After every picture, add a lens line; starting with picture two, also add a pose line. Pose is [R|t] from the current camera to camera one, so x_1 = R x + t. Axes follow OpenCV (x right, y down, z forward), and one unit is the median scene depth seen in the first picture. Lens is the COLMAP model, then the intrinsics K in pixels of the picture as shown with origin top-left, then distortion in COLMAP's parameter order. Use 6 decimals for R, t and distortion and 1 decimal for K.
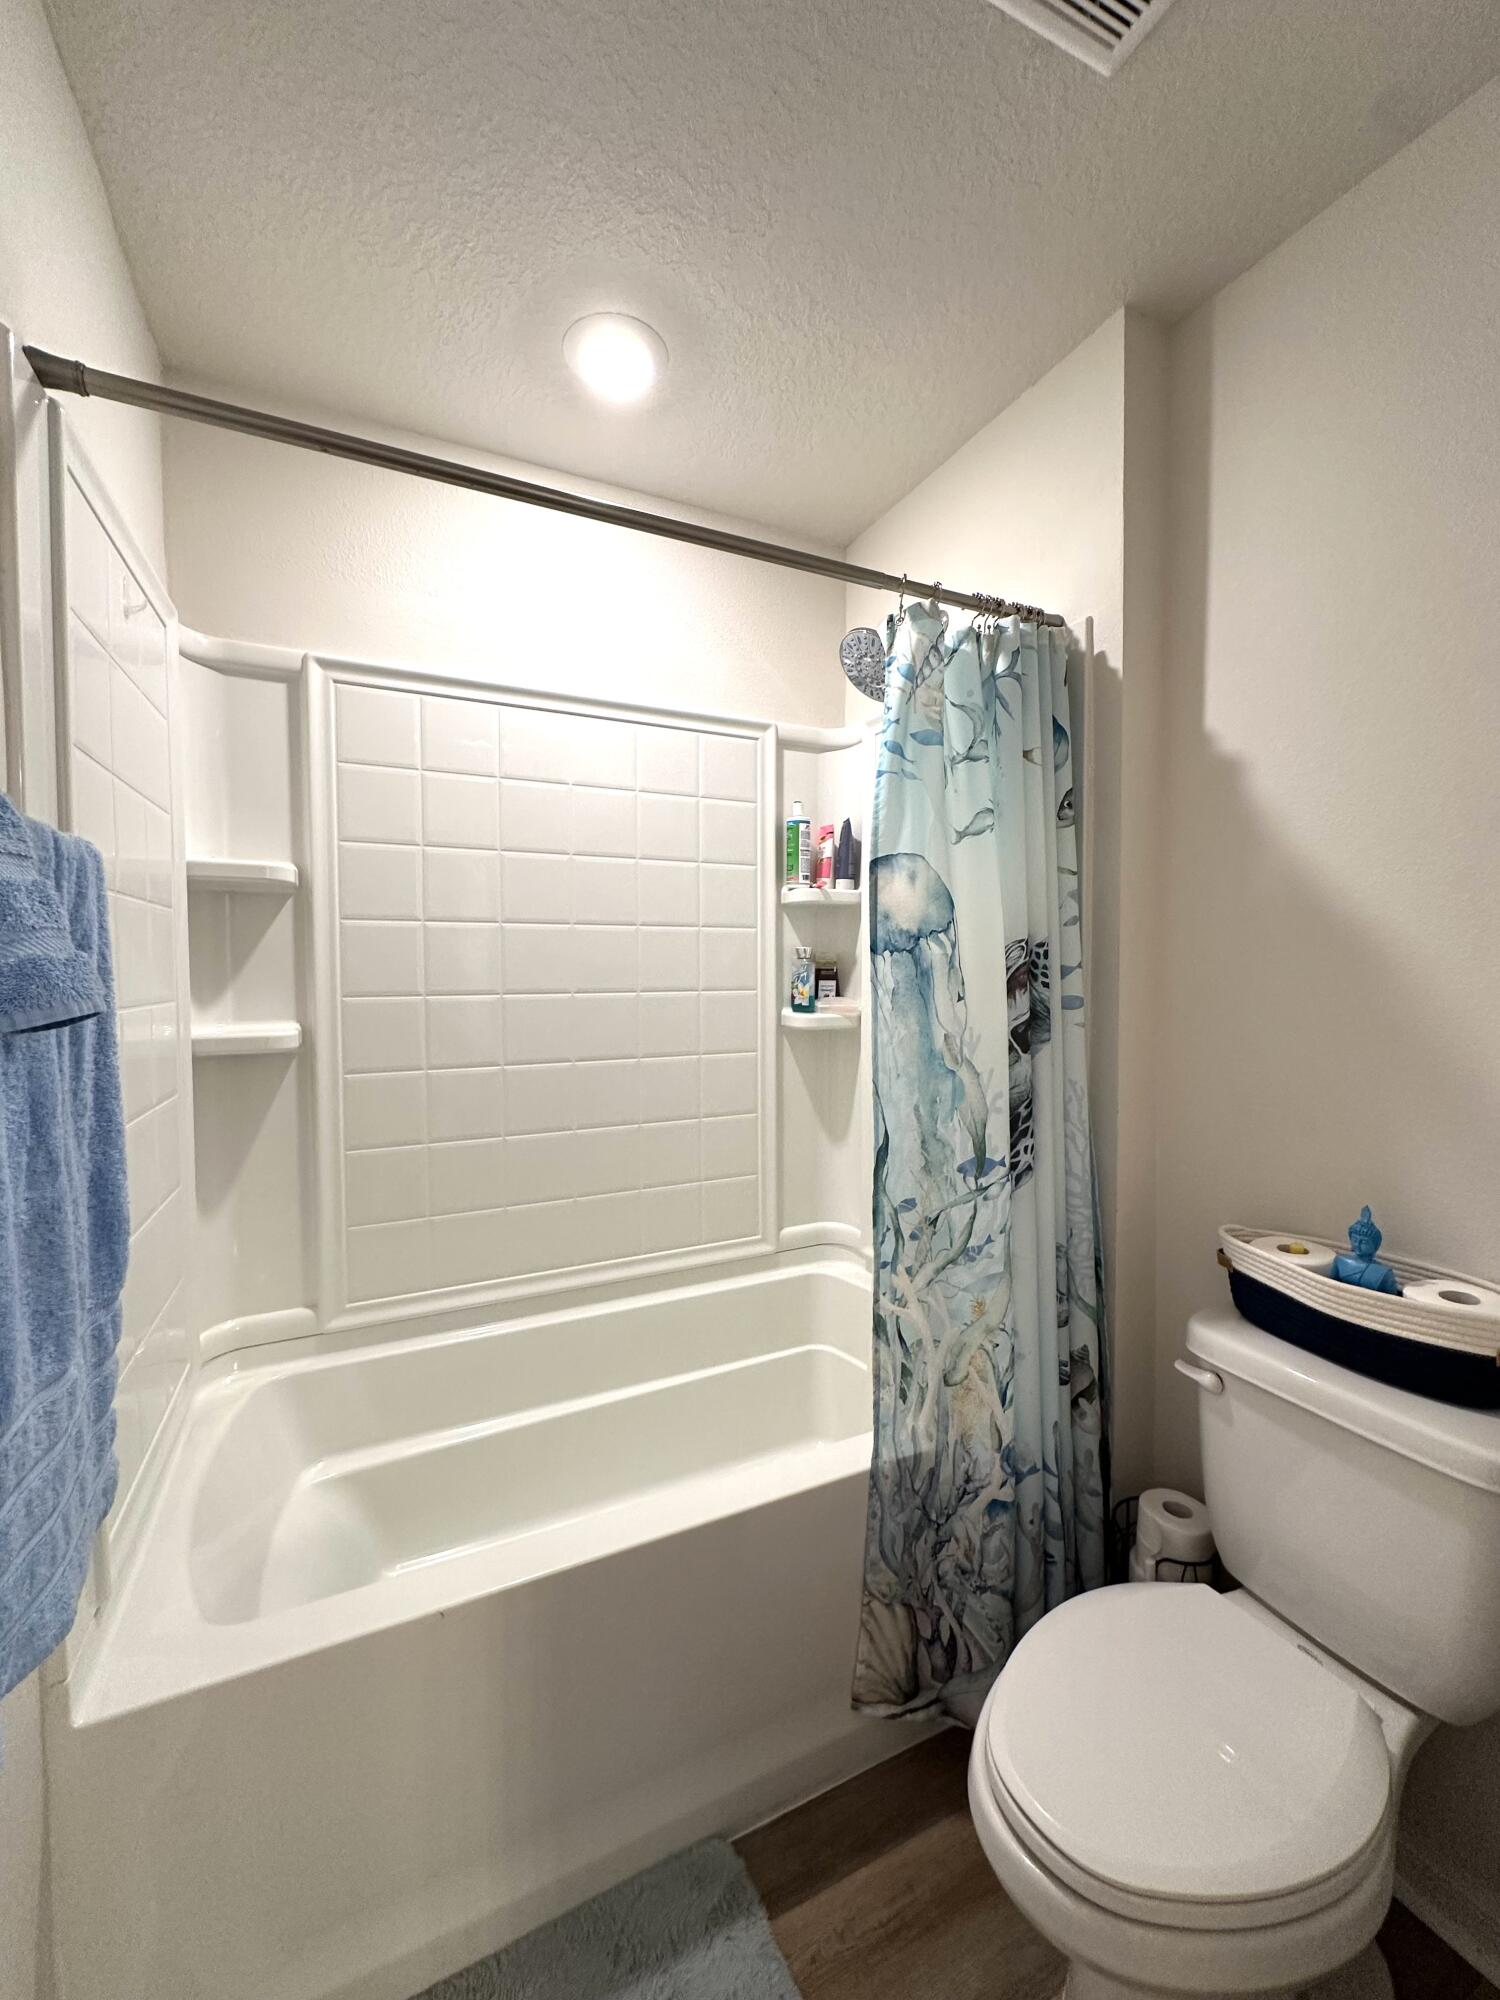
lens RADIAL K [[810.8, 0, 751.4], [0, 810.8, 987.1], [0, 0, 1]] dist [-0.003889, -0.000130]
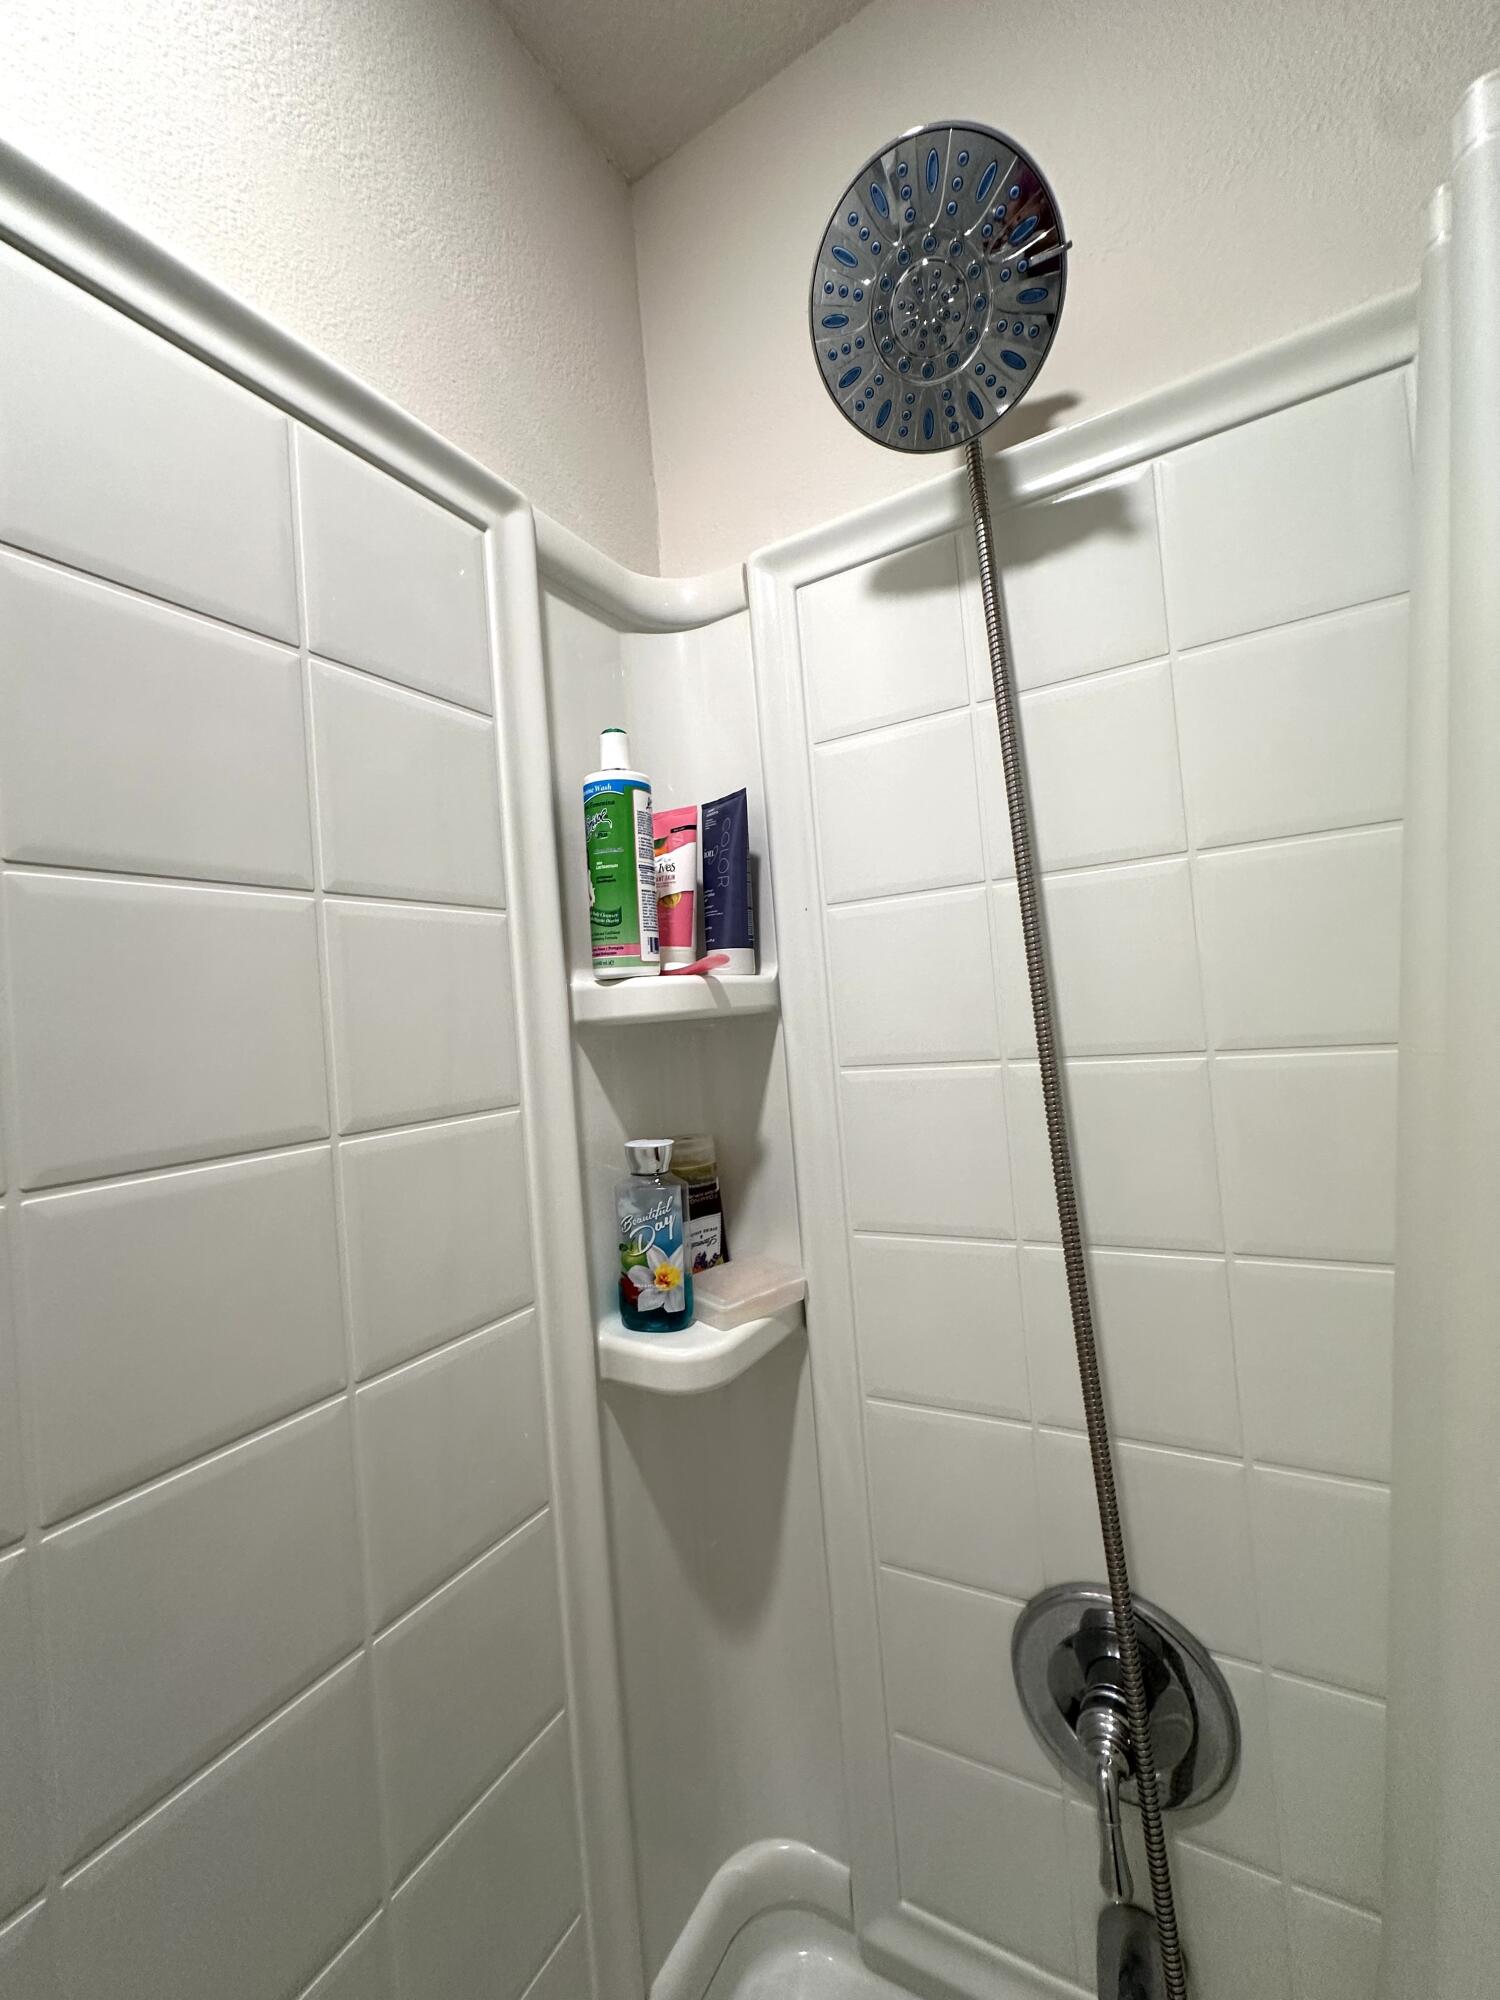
lens RADIAL K [[810.8, 0, 739.8], [0, 810.8, 999.9], [0, 0, 1]] dist [-0.003889, -0.000130]
pose [[0.841698, -0.055563, 0.537082, -0.088820], [0.101705, 0.993201, -0.056639, -0.086844], [-0.530283, 0.102297, 0.841627, 0.678302]]
